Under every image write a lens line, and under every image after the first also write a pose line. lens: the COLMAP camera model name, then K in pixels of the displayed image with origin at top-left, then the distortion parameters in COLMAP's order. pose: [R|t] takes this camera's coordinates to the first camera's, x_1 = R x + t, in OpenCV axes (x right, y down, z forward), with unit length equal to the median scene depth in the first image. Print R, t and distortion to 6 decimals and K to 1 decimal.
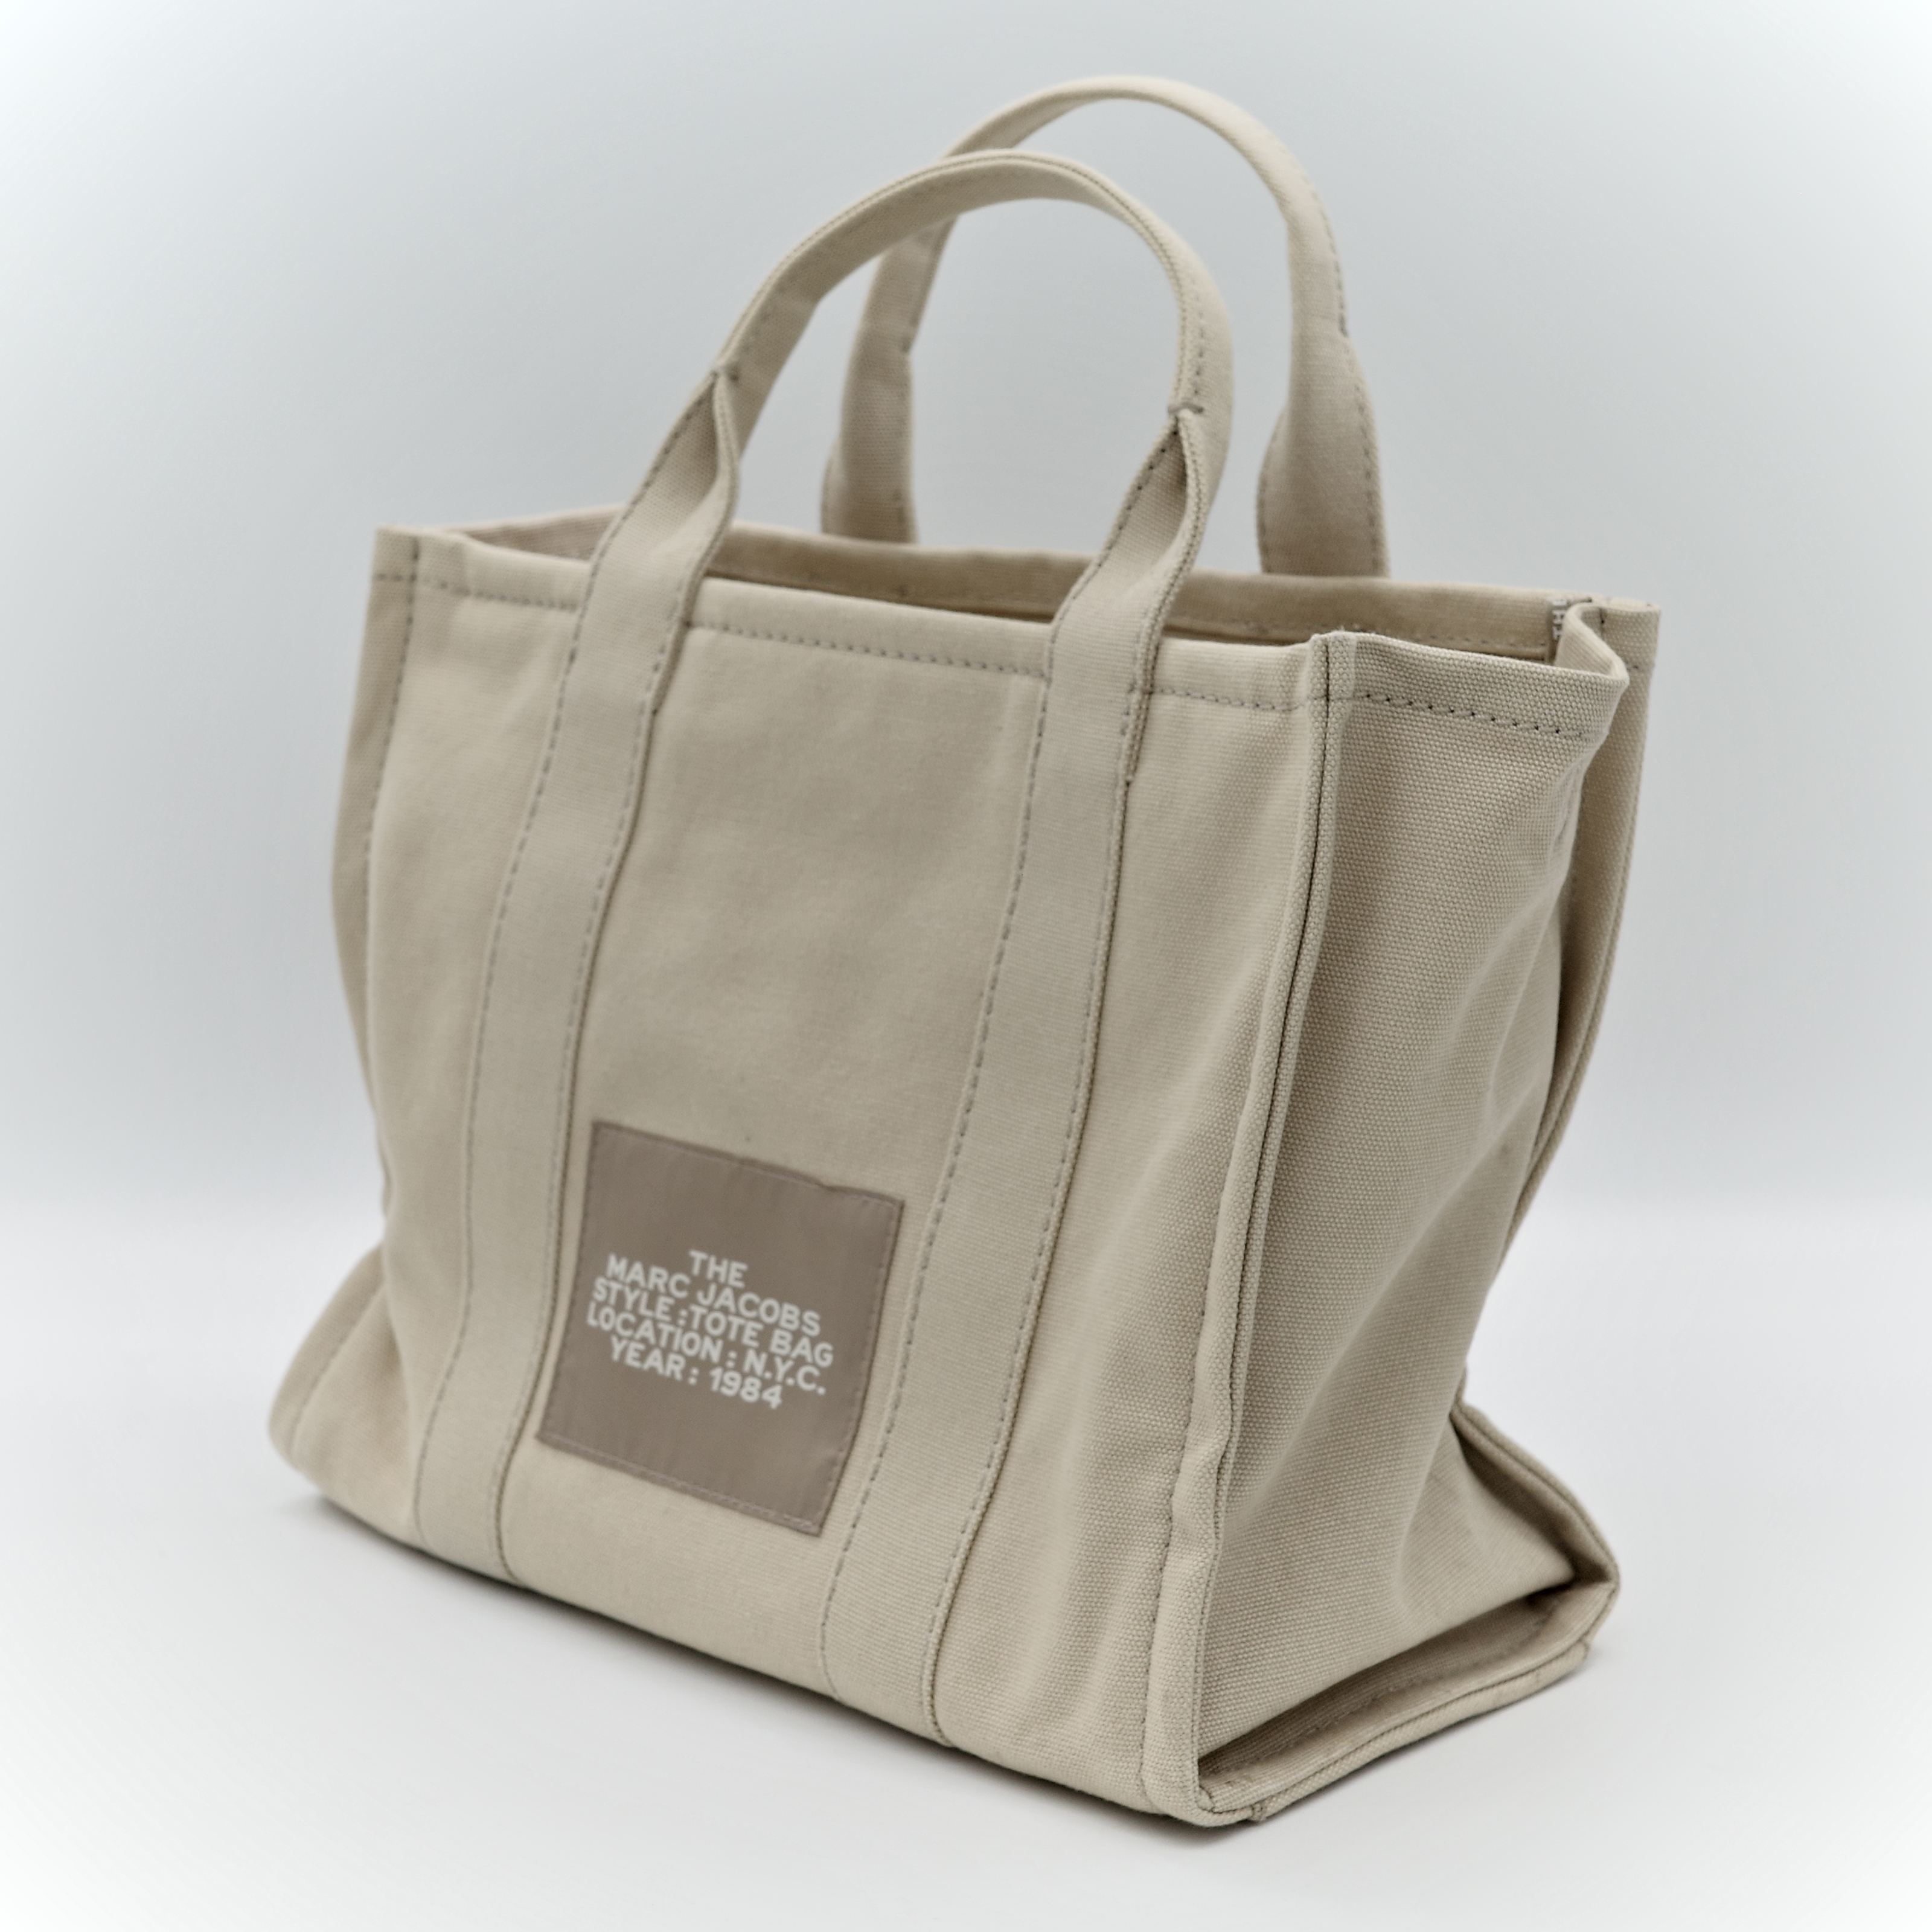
lens RADIAL K [[3966.4, 0, 966.0], [0, 3966.4, 966.0], [0, 0, 1]] dist [0.032906, -0.086998]
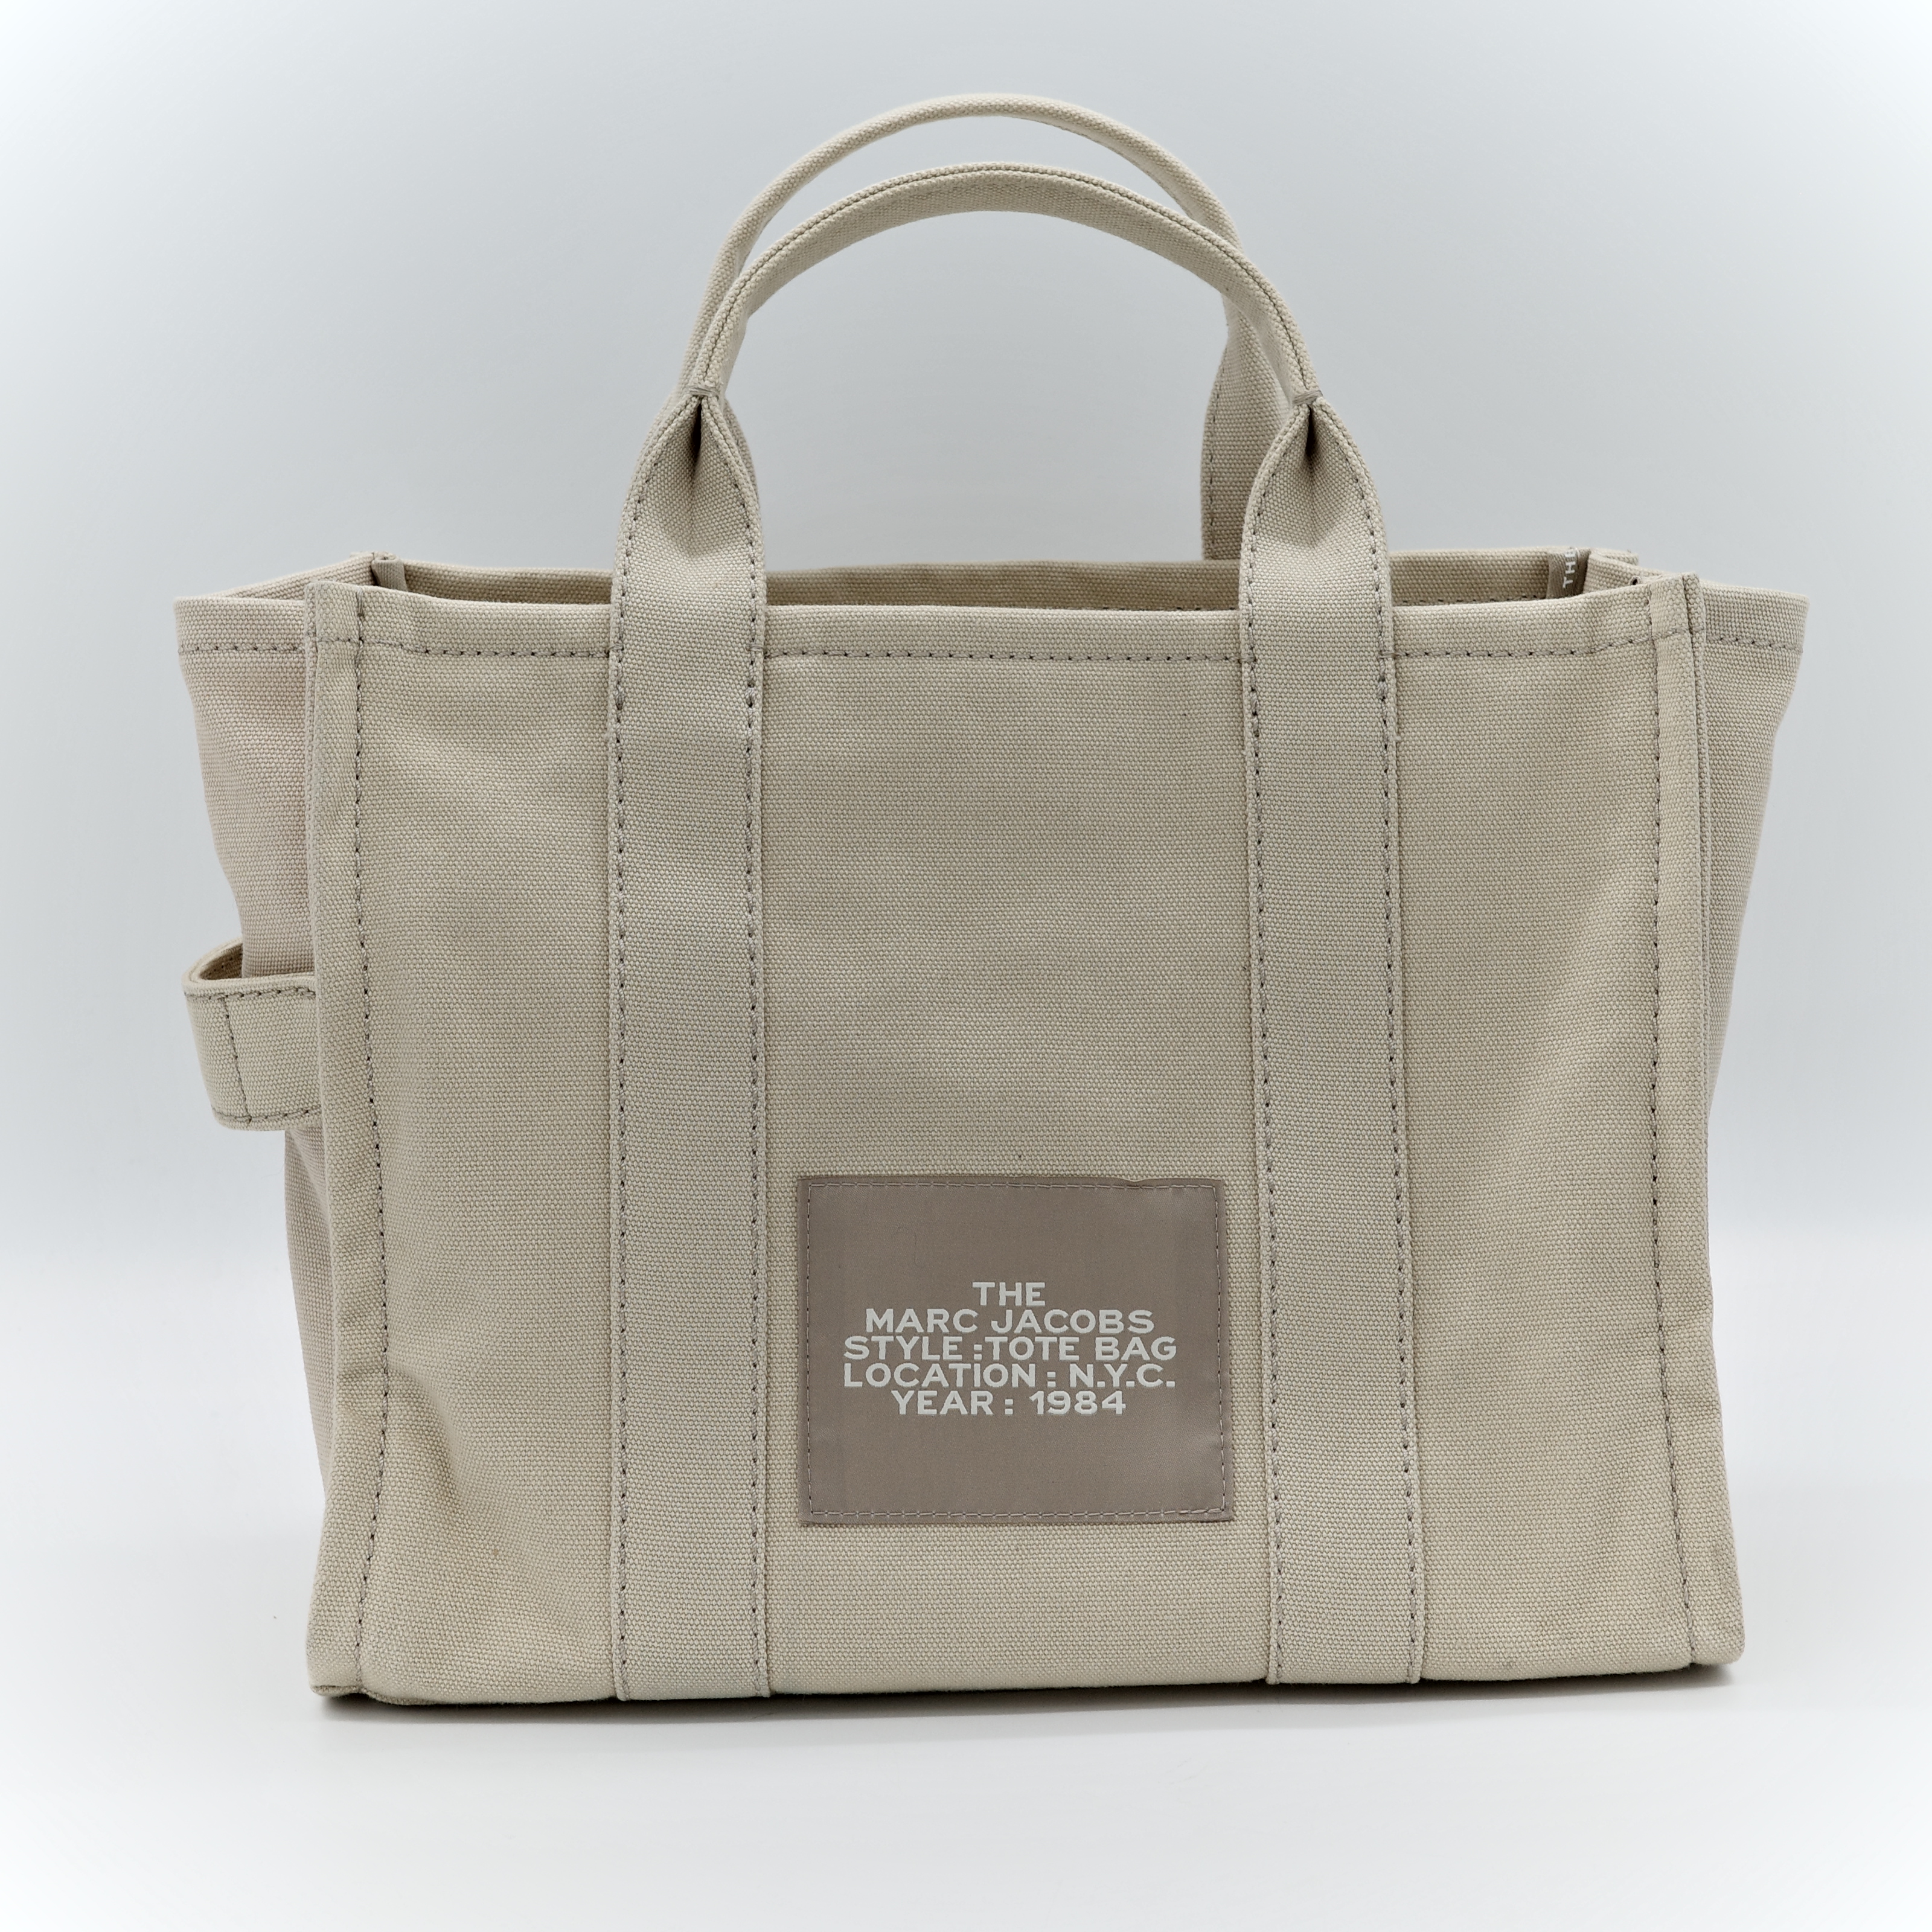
lens RADIAL K [[3966.4, 0, 966.0], [0, 3966.4, 966.0], [0, 0, 1]] dist [0.032906, -0.086998]
pose [[0.733151, -0.128234, 0.667867, -0.713616], [0.153750, 0.987889, 0.020901, -0.025537], [-0.662458, 0.087361, 0.743987, 0.273359]]
